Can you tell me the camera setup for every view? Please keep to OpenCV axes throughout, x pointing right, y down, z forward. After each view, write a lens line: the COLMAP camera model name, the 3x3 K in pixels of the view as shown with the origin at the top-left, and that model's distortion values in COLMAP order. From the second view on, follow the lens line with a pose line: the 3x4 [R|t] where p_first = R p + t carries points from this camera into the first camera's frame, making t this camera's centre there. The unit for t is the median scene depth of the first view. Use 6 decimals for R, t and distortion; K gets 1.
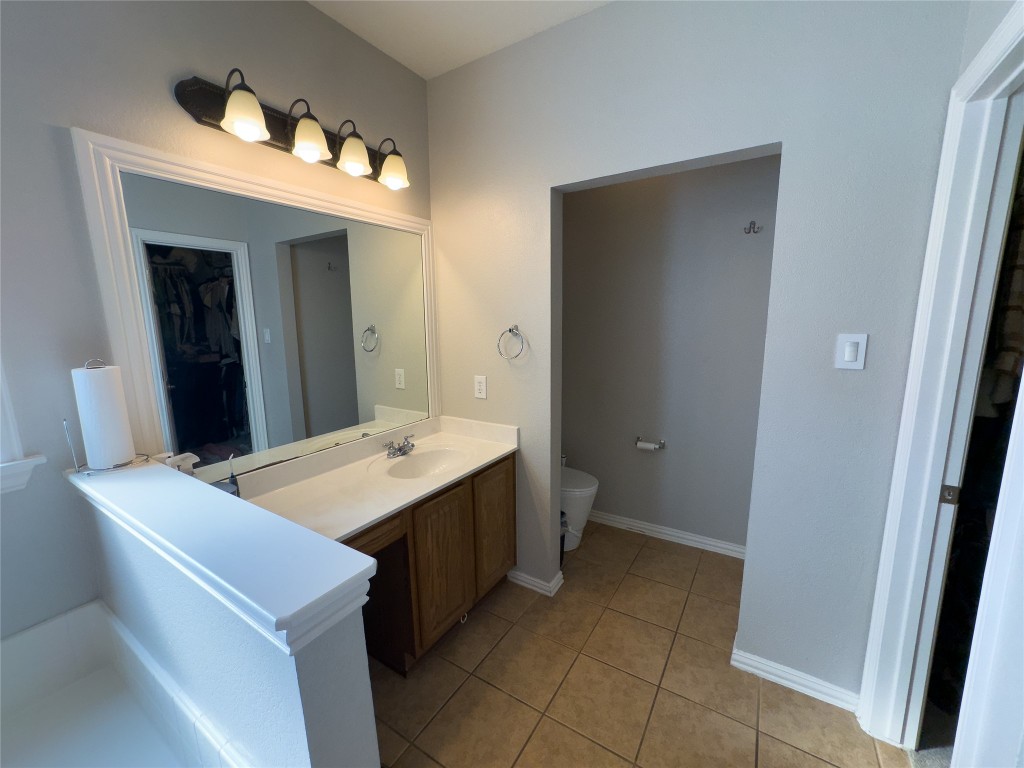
lens RADIAL K [[412.7, 0, 511.0], [0, 412.7, 385.6], [0, 0, 1]] dist [-0.013585, 0.004555]
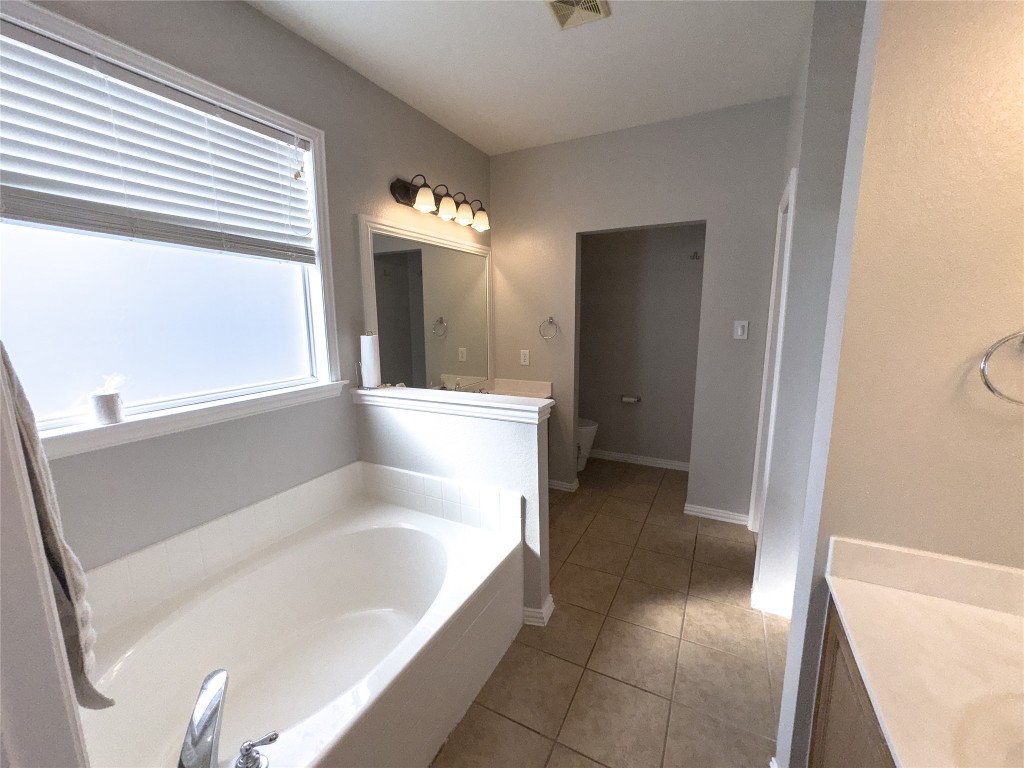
lens RADIAL K [[412.7, 0, 511.0], [0, 412.7, 383.9], [0, 0, 1]] dist [-0.013585, 0.004555]
pose [[0.996167, -0.009784, 0.086926, -0.309508], [0.009636, 0.999951, 0.002116, 0.114585], [-0.086942, -0.001270, 0.996213, -0.614935]]
